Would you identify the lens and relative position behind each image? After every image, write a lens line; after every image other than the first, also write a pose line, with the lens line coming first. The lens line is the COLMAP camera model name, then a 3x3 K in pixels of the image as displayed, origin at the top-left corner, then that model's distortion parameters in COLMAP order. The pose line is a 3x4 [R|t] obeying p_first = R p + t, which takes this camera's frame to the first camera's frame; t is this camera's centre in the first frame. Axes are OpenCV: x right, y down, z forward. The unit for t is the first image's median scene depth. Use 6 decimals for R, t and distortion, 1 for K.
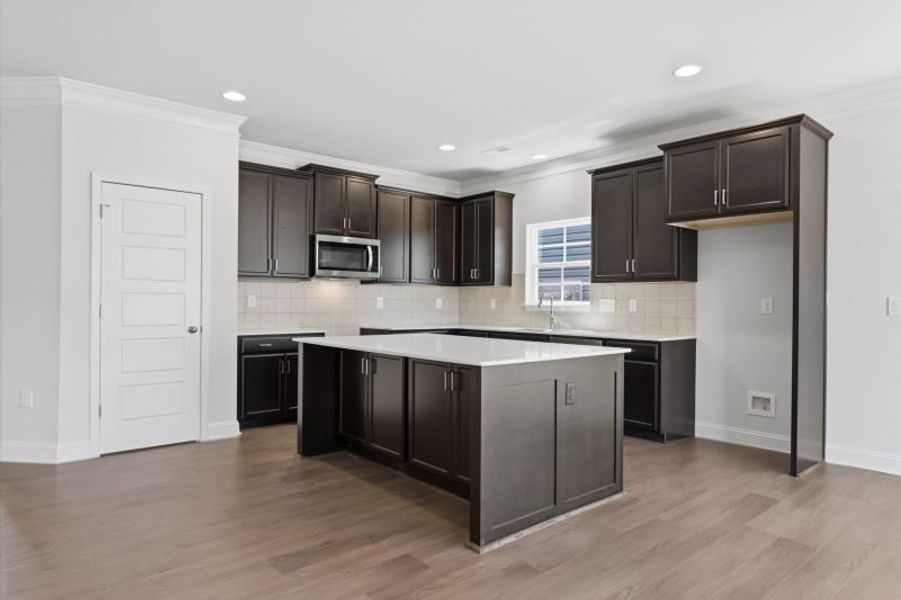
lens RADIAL K [[555.6, 0, 455.2], [0, 555.6, 303.3], [0, 0, 1]] dist [-0.006671, 0.006961]
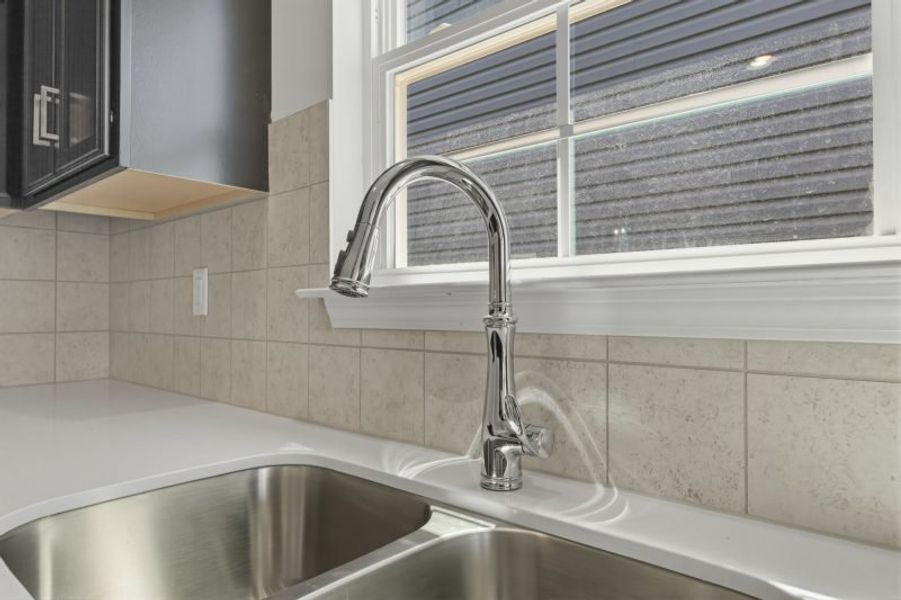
lens RADIAL K [[565.3, 0, 453.9], [0, 565.3, 299.9], [0, 0, 1]] dist [-0.029893, 0.005774]
pose [[0.987886, -0.012567, 0.154669, 0.161317], [0.014100, 0.999862, -0.008815, 0.009066], [-0.154537, 0.010889, 0.987927, 0.979650]]
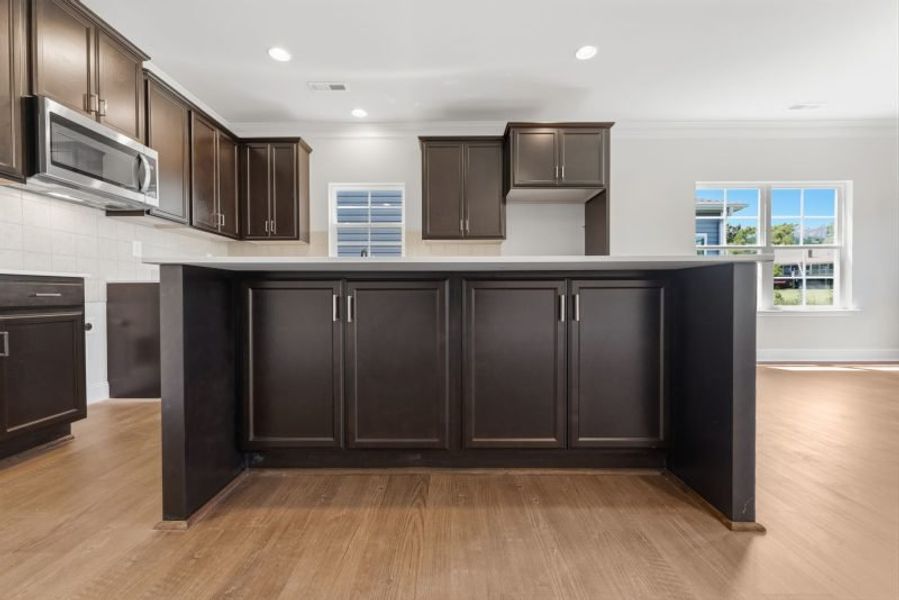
lens RADIAL K [[362.7, 0, 455.0], [0, 362.7, 299.6], [0, 0, 1]] dist [0.000672, -0.000611]
pose [[0.654071, -0.023150, 0.756079, -0.261698], [0.009731, 0.999706, 0.022191, 0.067296], [-0.756371, -0.007158, 0.654104, 0.472507]]
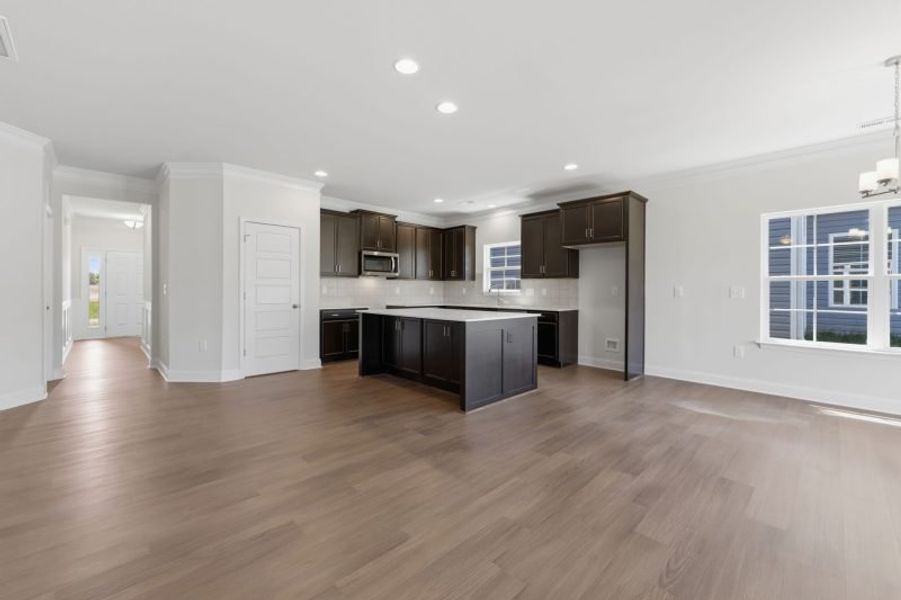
lens RADIAL K [[363.5, 0, 458.3], [0, 363.5, 291.0], [0, 0, 1]] dist [0.000672, -0.000611]
pose [[0.997732, -0.002769, 0.067249, -0.030969], [0.002763, 0.999996, 0.000174, 0.000792], [-0.067250, 0.000012, 0.997736, -0.137788]]
